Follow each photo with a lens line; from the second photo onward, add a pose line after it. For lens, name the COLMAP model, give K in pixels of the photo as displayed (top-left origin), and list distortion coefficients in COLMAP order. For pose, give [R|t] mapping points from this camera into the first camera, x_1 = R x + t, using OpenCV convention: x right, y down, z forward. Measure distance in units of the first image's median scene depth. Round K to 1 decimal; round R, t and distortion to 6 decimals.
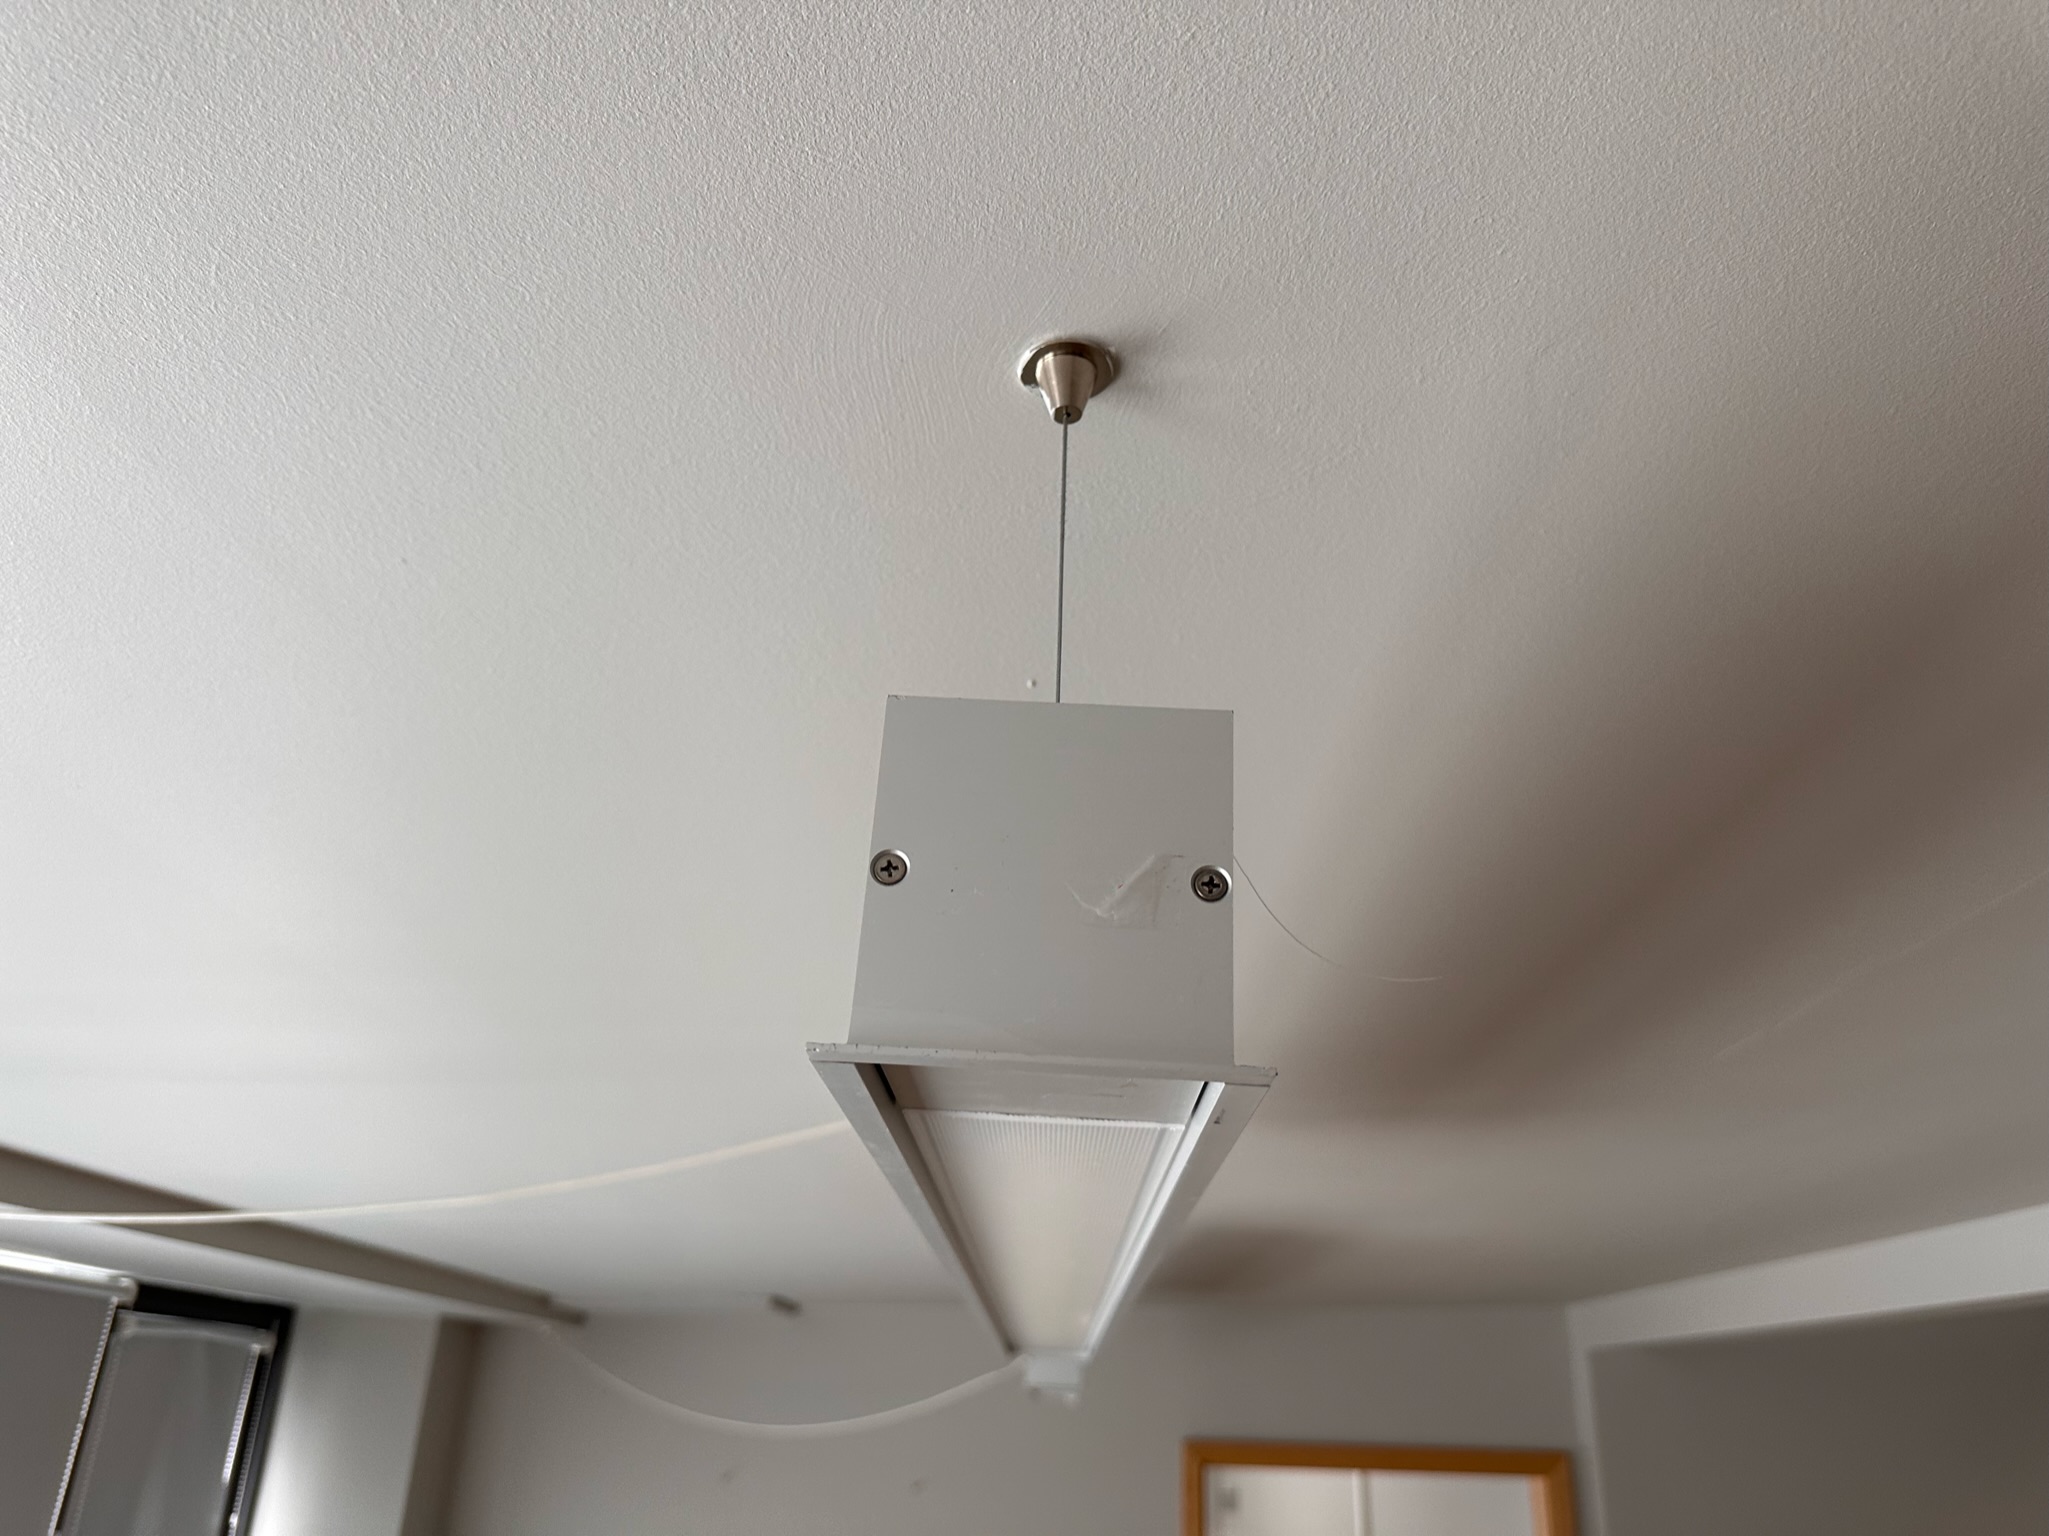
lens RADIAL K [[1513.8, 0, 1026.7], [0, 1513.8, 759.1], [0, 0, 1]] dist [-0.026304, 0.001861]
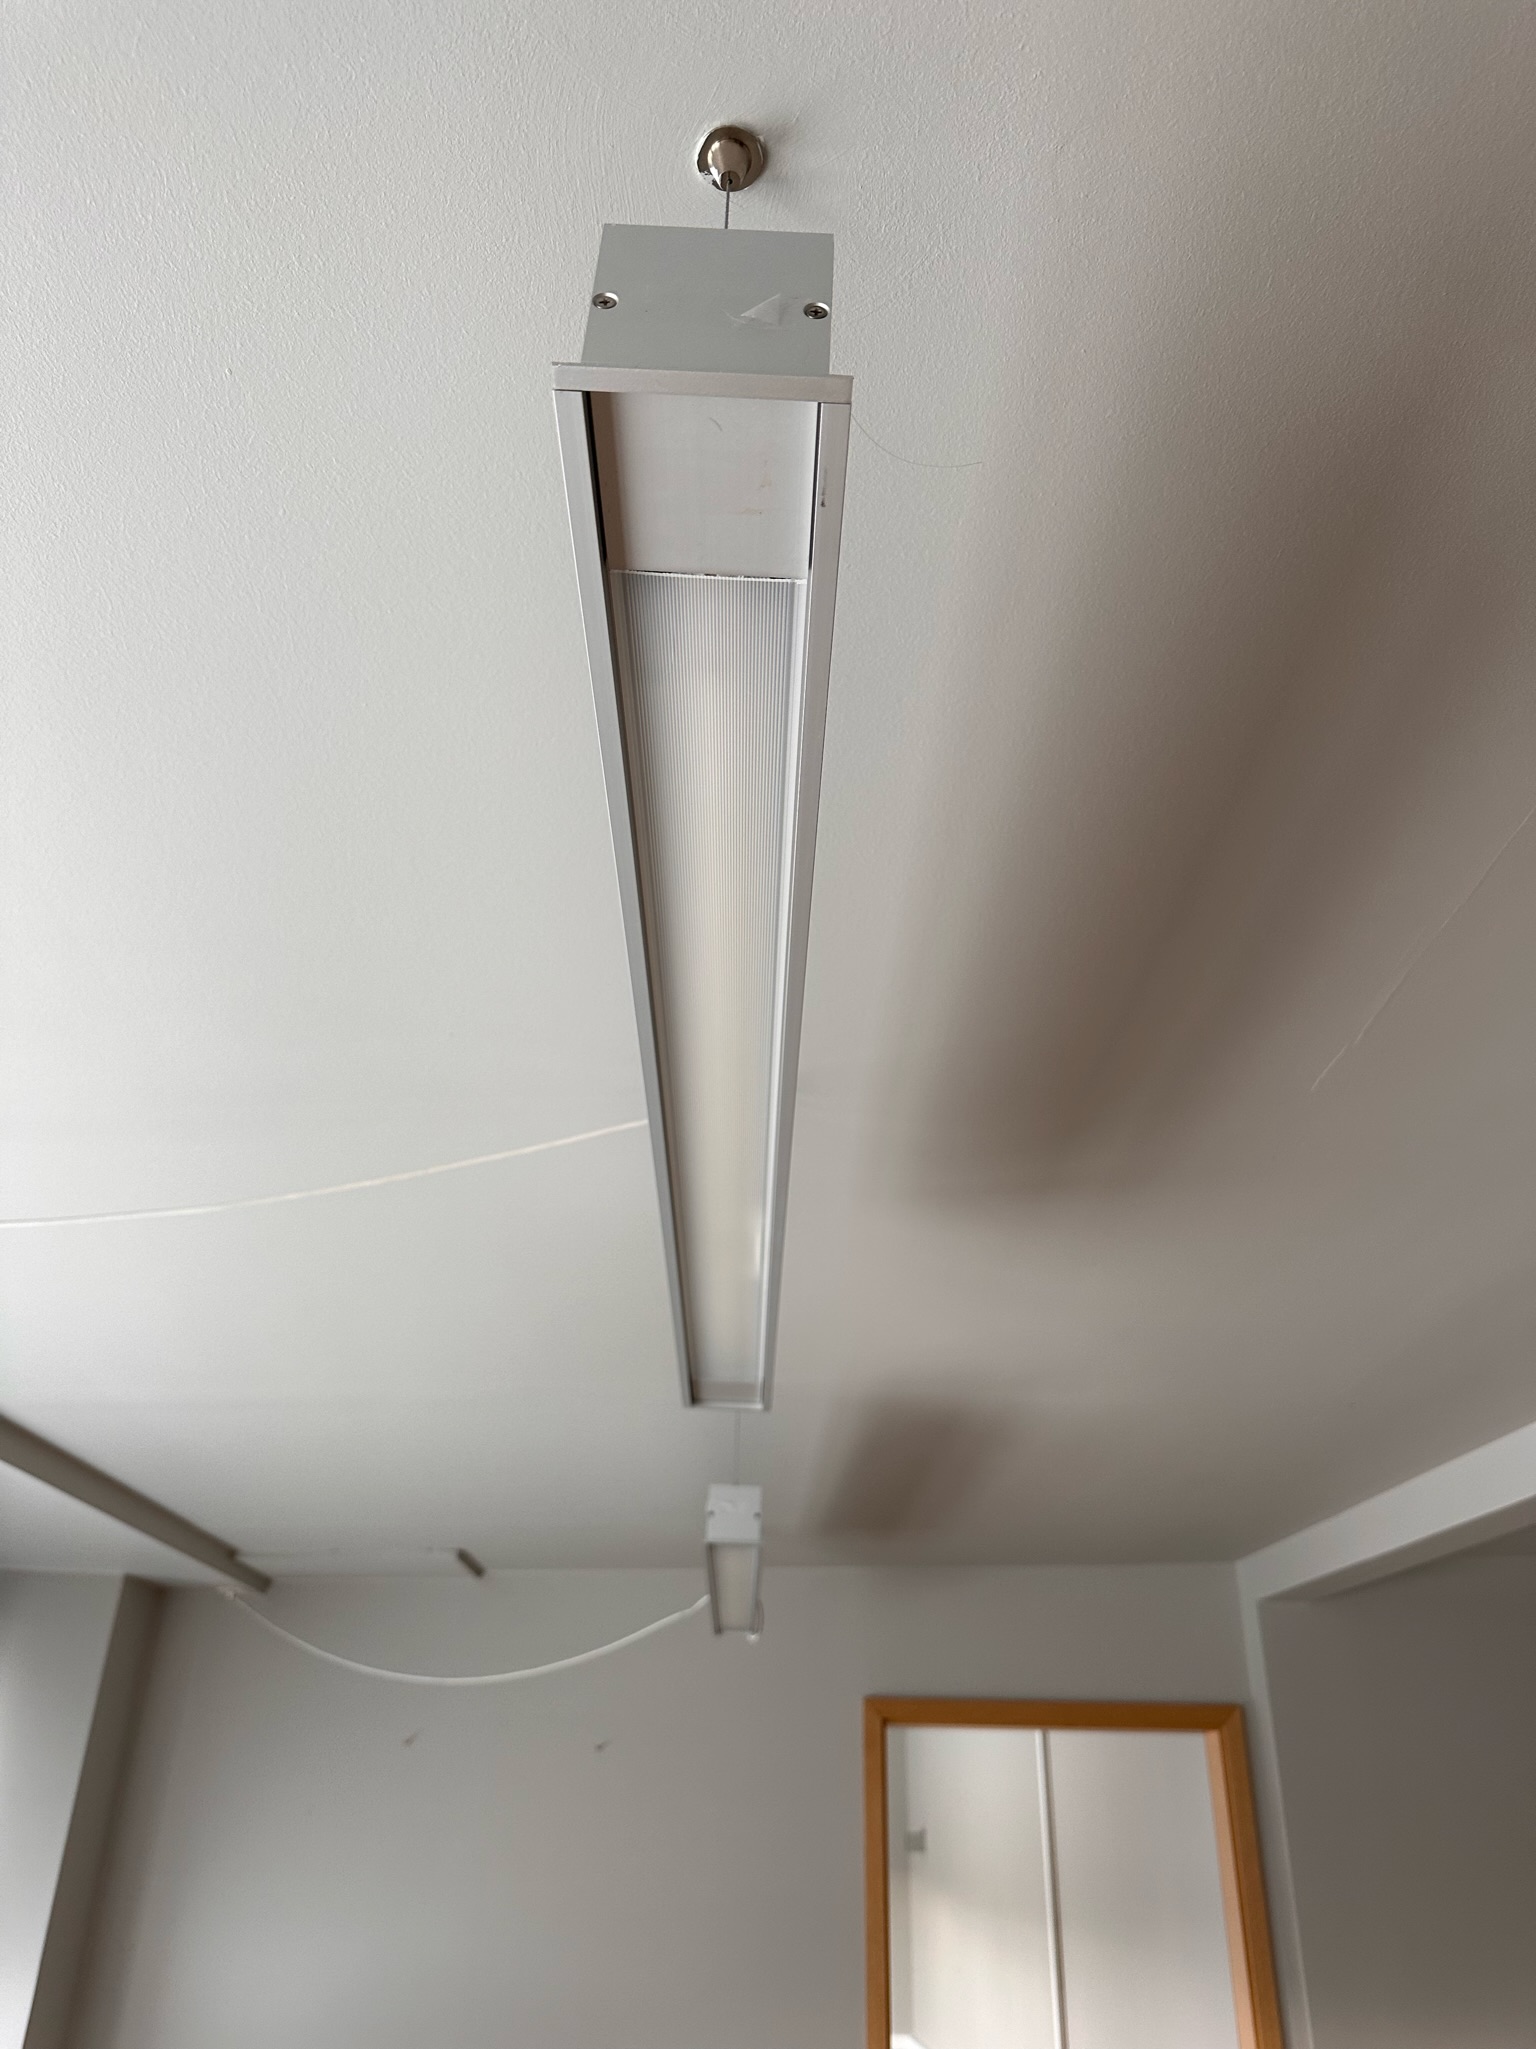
lens RADIAL K [[1513.8, 0, 769.9], [0, 1513.8, 1033.3], [0, 0, 1]] dist [-0.026304, 0.001861]
pose [[0.999367, 0.004715, 0.035276, 0.018352], [-0.000781, 0.993854, -0.110693, 0.705683], [-0.035581, 0.110595, 0.993228, -0.307467]]
